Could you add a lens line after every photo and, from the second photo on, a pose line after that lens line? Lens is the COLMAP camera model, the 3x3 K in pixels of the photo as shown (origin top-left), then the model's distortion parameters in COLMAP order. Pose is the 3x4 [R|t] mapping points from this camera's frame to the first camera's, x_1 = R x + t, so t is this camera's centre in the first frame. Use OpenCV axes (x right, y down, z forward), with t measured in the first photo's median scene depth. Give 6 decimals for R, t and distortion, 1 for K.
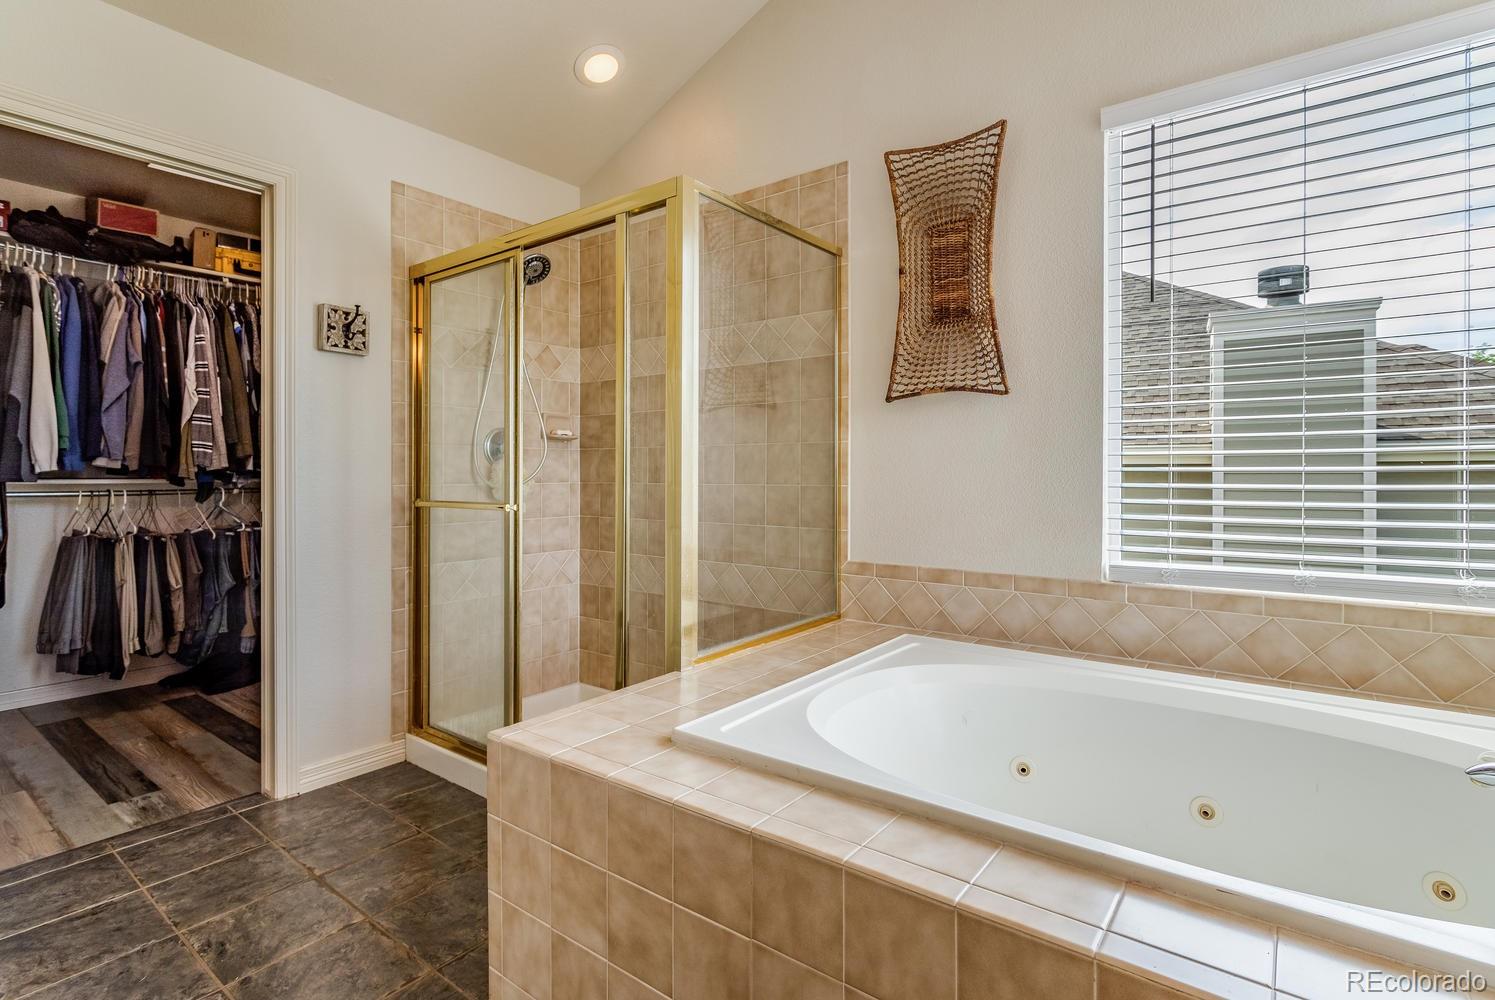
lens RADIAL K [[714.0, 0, 771.7], [0, 714.0, 473.7], [0, 0, 1]] dist [-0.001691, 0.000498]
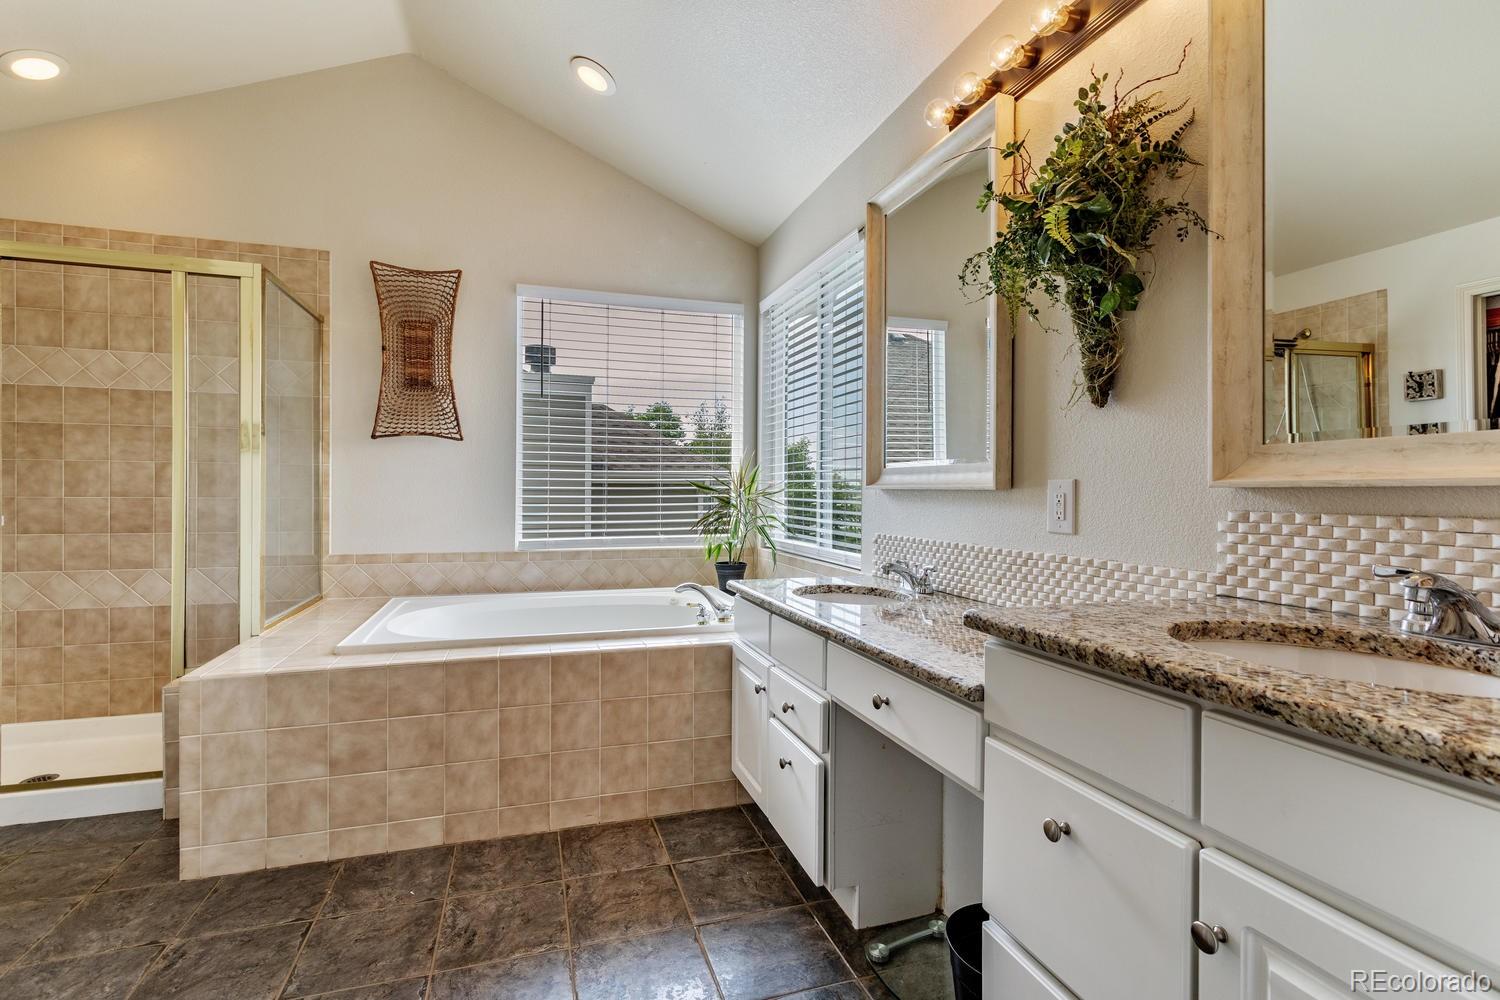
lens RADIAL K [[716.4, 0, 748.7], [0, 716.4, 494.4], [0, 0, 1]] dist [-0.001691, 0.000498]
pose [[0.575423, 0.000670, 0.817856, -0.617816], [-0.005186, 0.999983, 0.002830, 0.003036], [-0.817839, -0.005870, 0.575417, -0.463111]]
